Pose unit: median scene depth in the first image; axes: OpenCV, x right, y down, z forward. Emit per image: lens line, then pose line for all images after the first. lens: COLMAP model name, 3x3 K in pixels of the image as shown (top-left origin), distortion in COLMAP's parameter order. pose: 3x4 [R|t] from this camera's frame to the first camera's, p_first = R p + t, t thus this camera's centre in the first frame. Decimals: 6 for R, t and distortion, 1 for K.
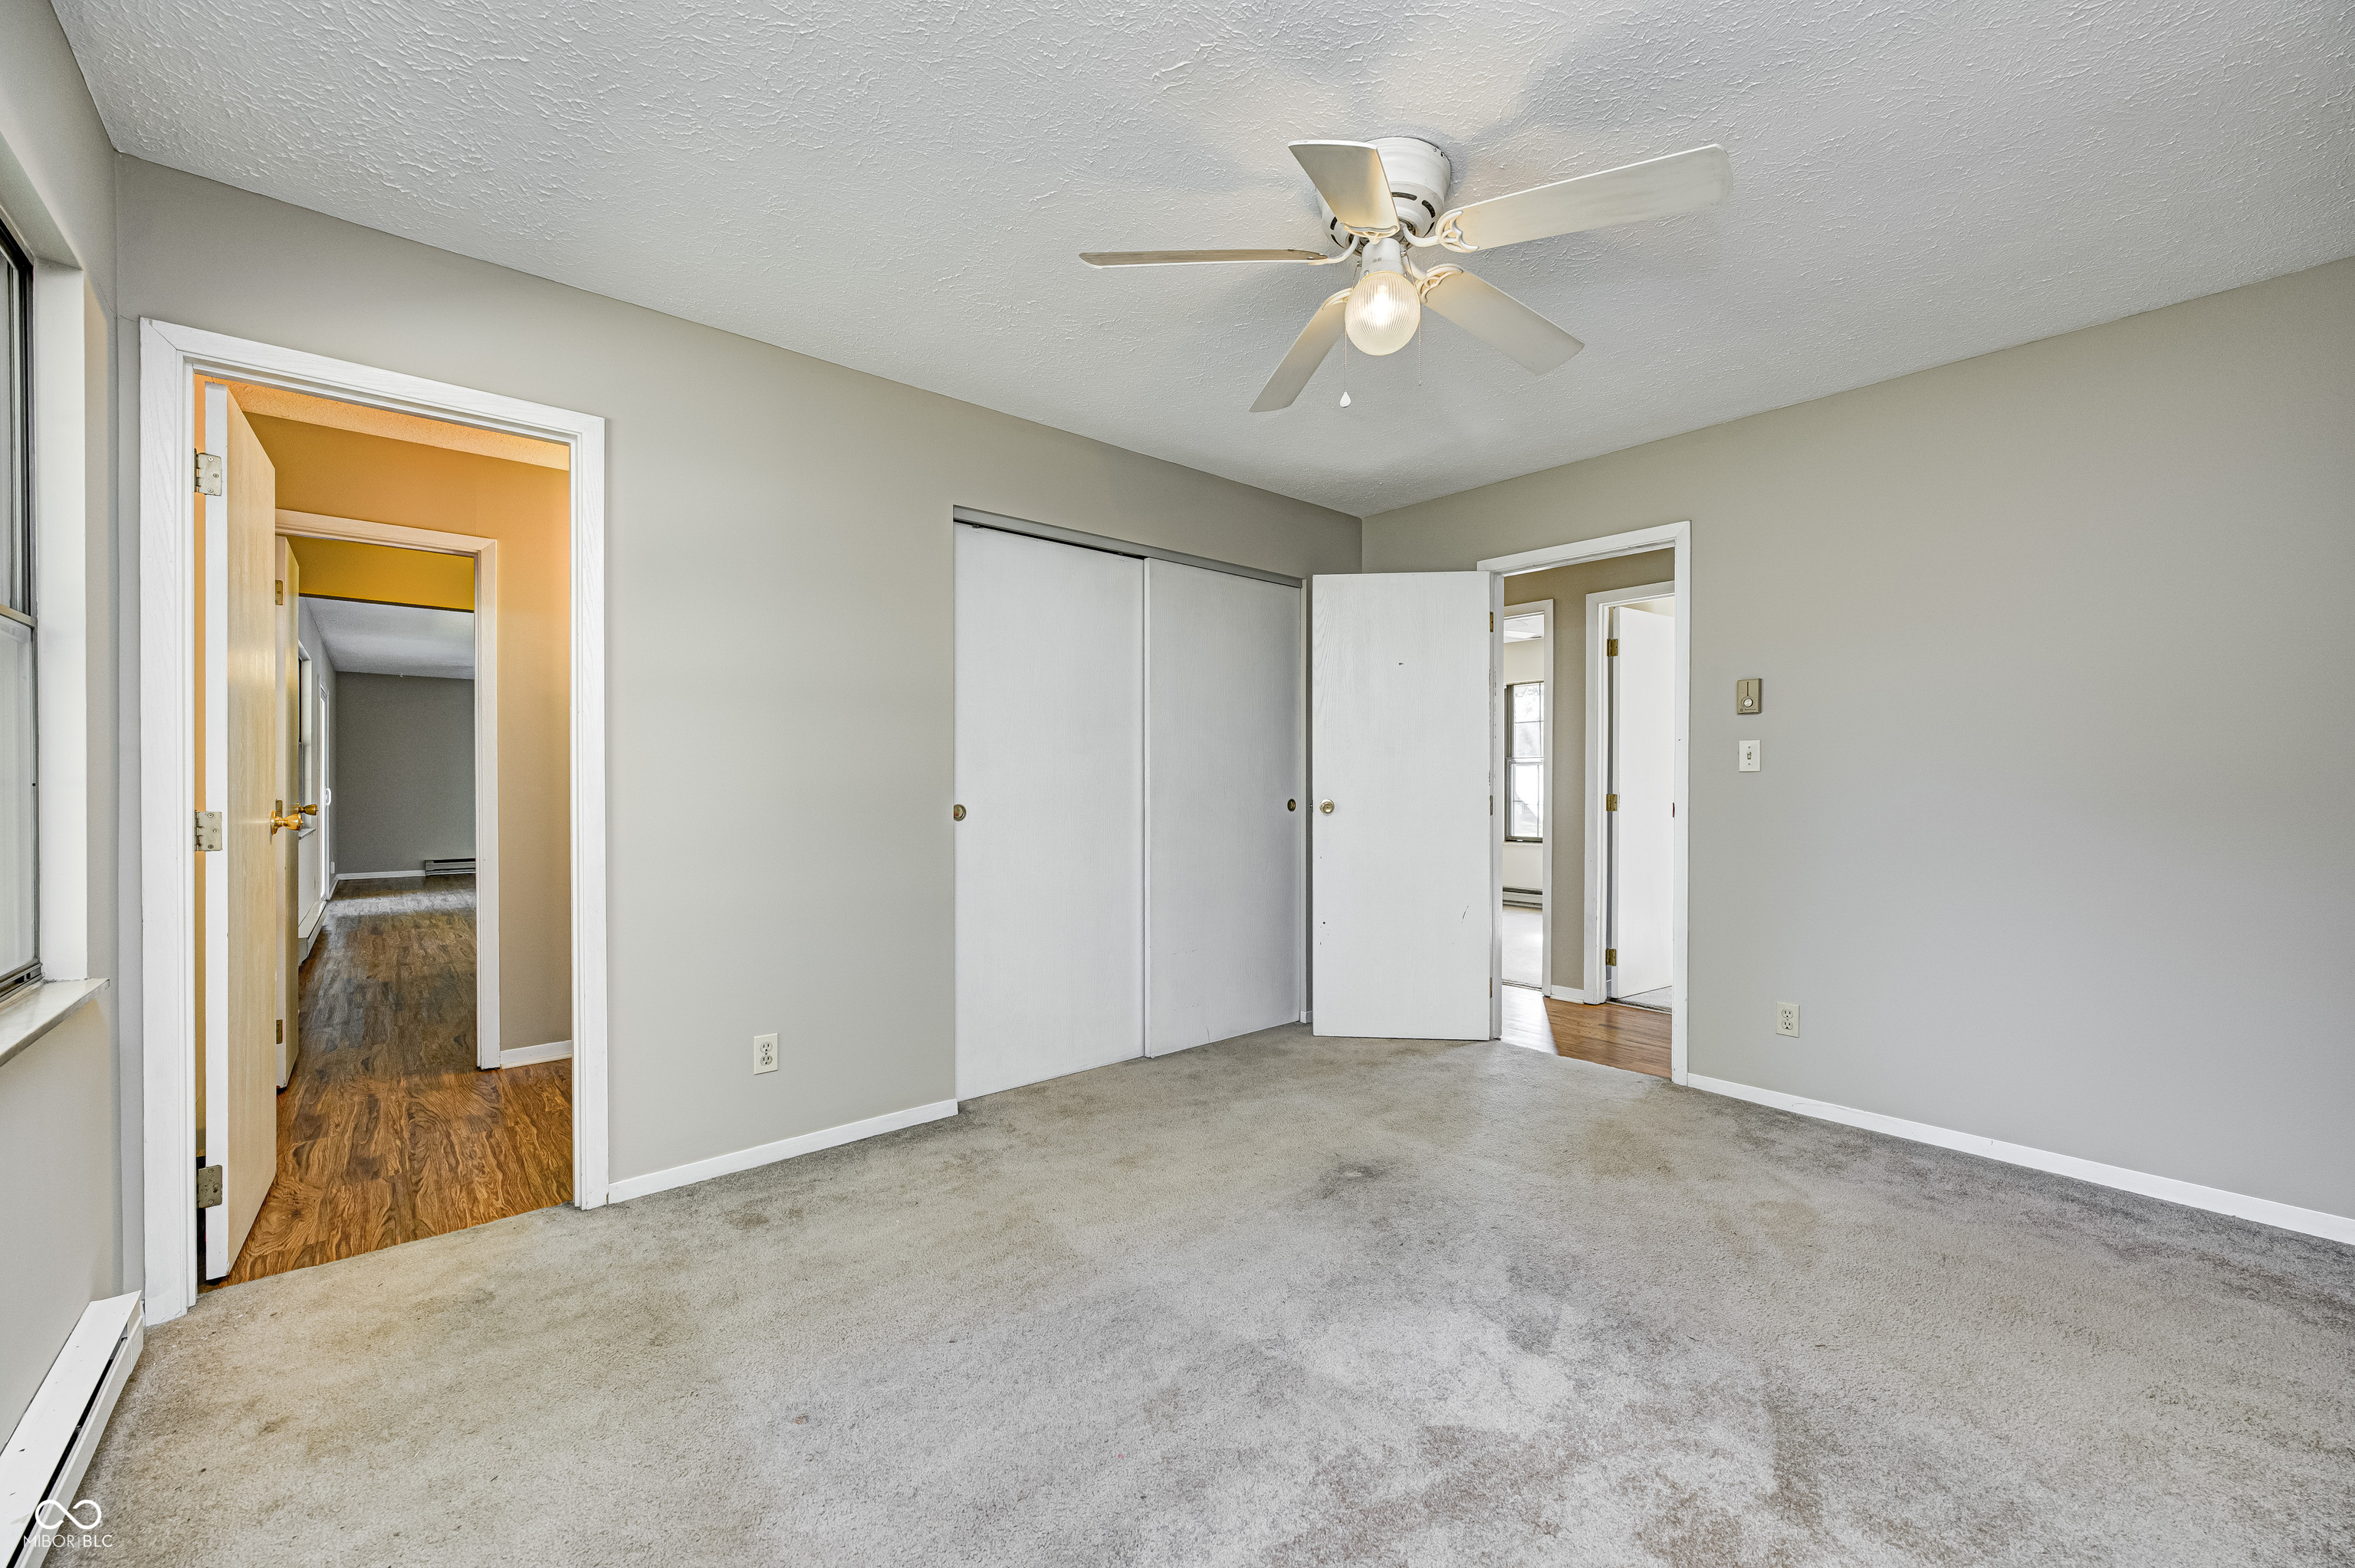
lens RADIAL K [[941.7, 0, 1172.5], [0, 941.7, 784.5], [0, 0, 1]] dist [-0.002897, 0.000685]
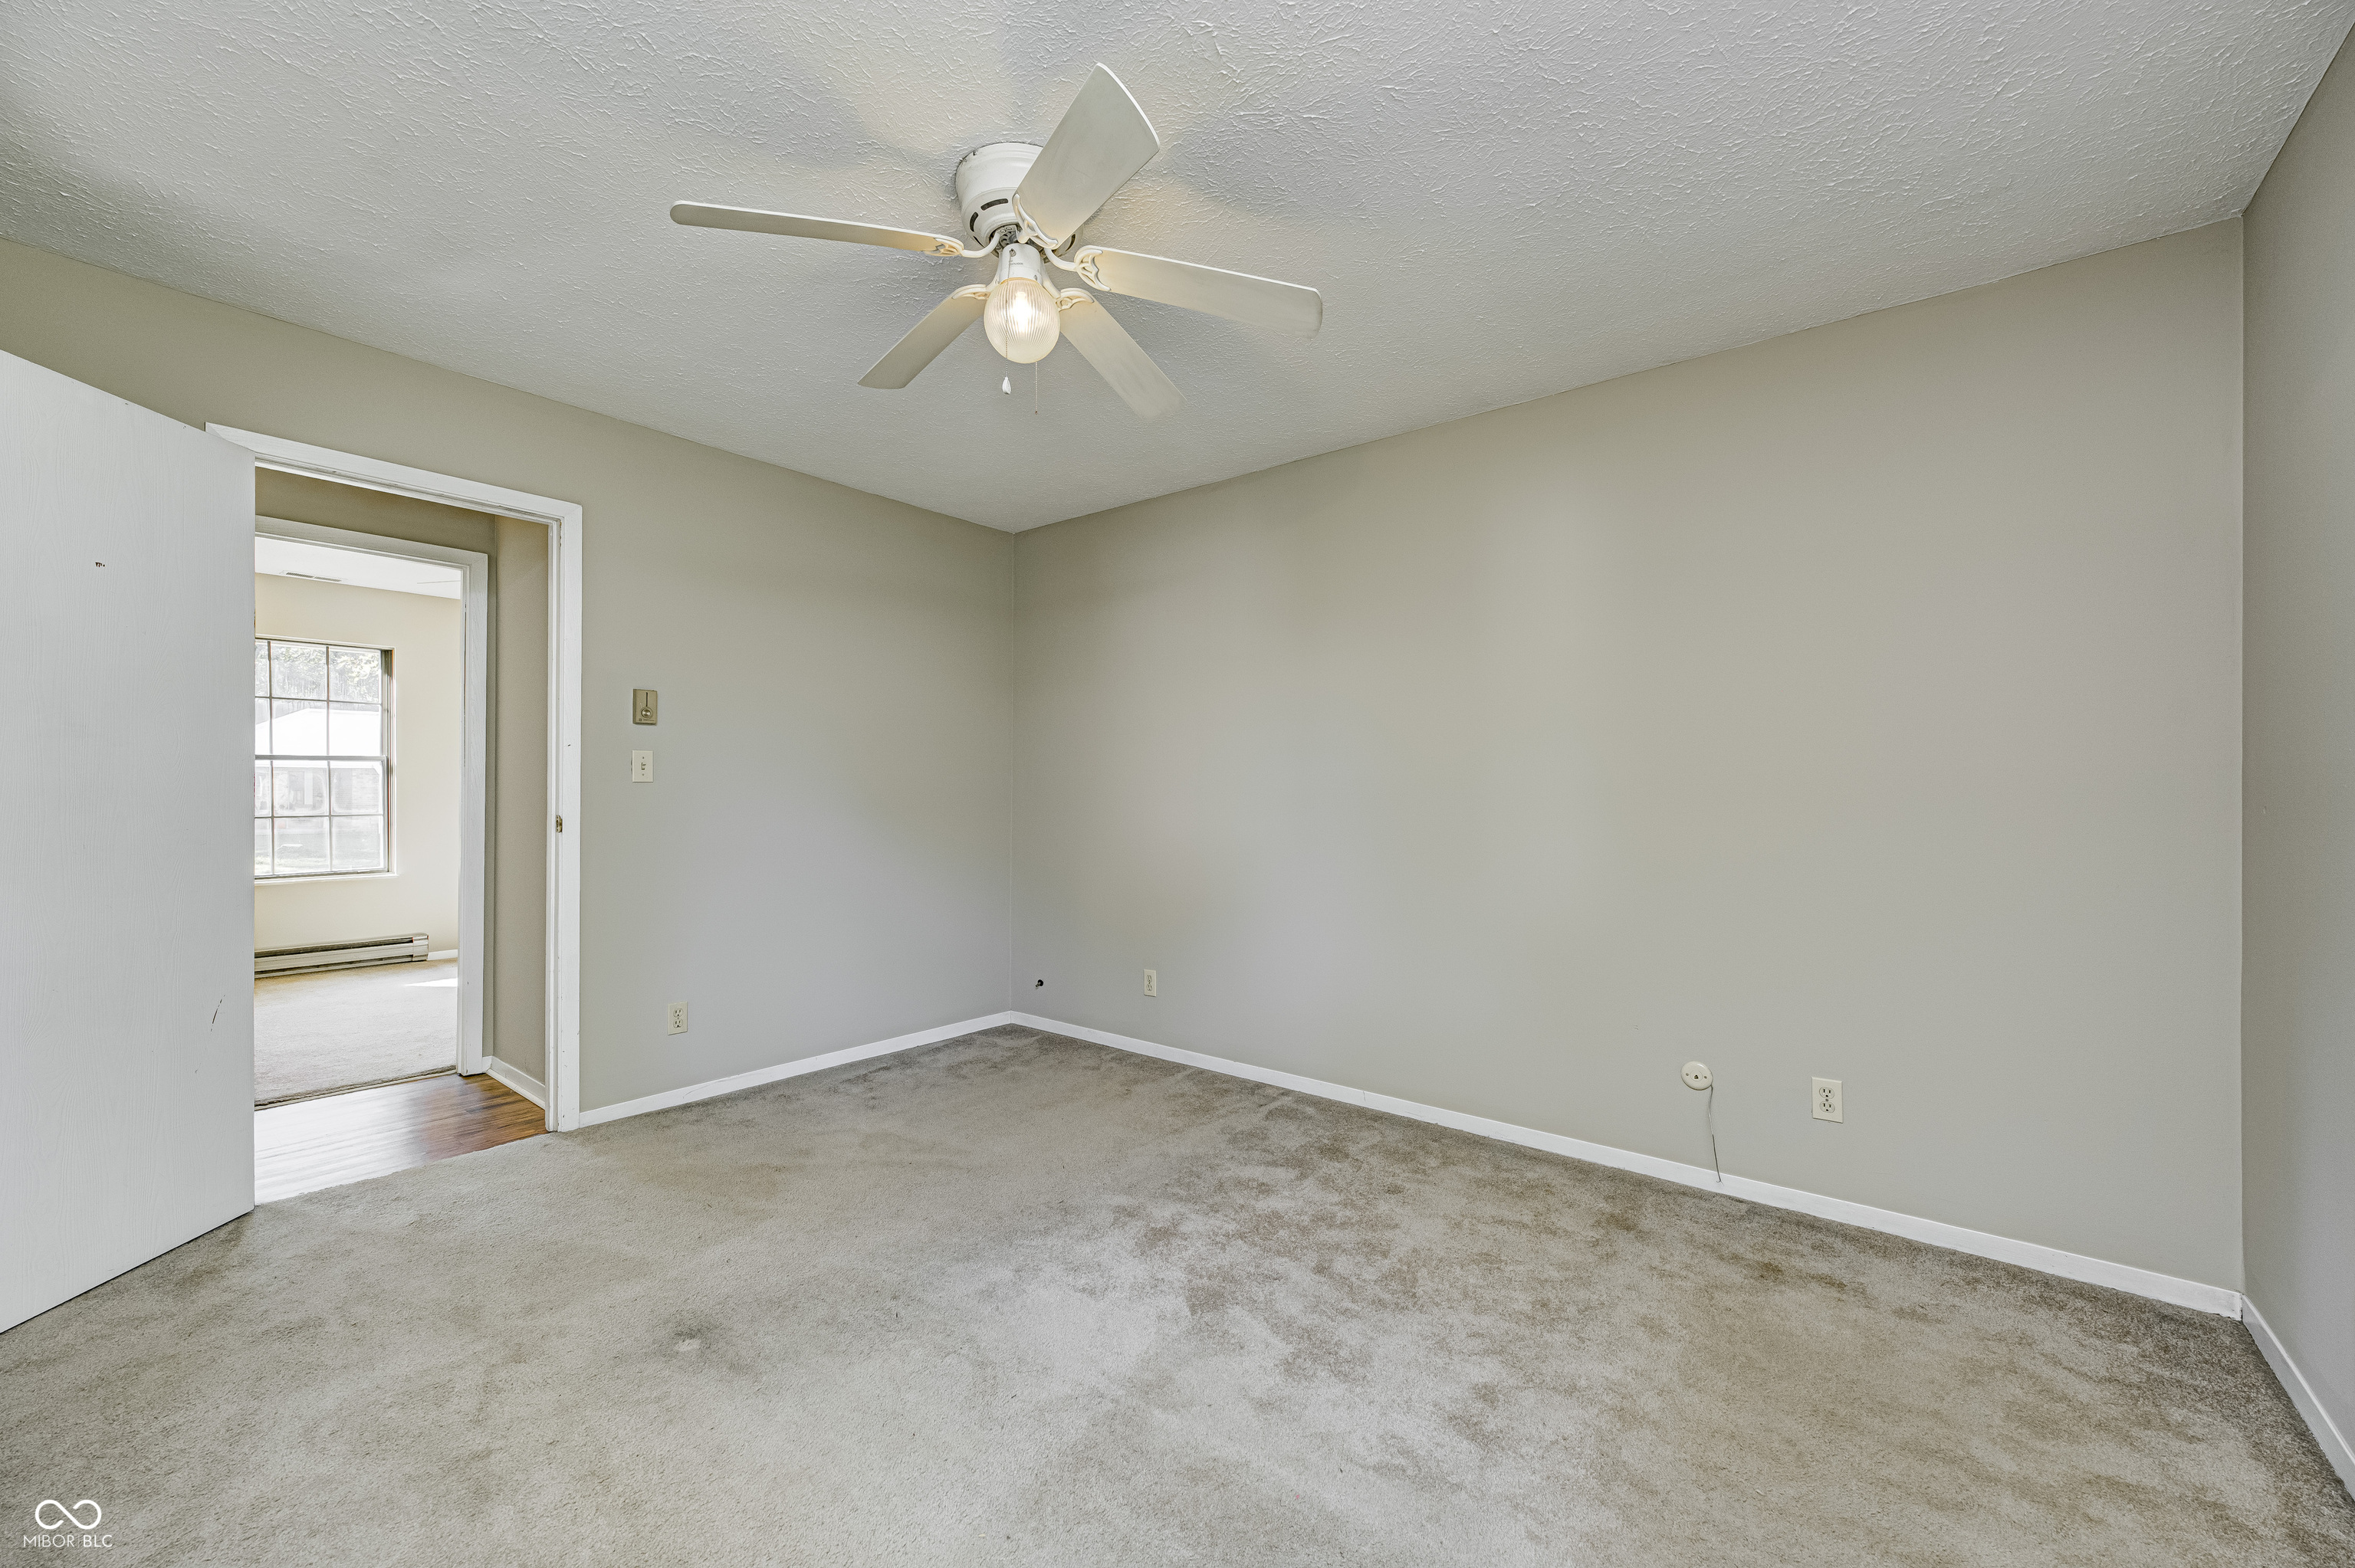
lens RADIAL K [[941.7, 0, 1167.8], [0, 941.7, 788.3], [0, 0, 1]] dist [-0.002897, 0.000685]
pose [[-0.185393, 0.003552, 0.982658, -0.531820], [0.004650, 0.999985, -0.002738, -0.001936], [-0.982653, 0.004061, -0.185407, 0.721385]]
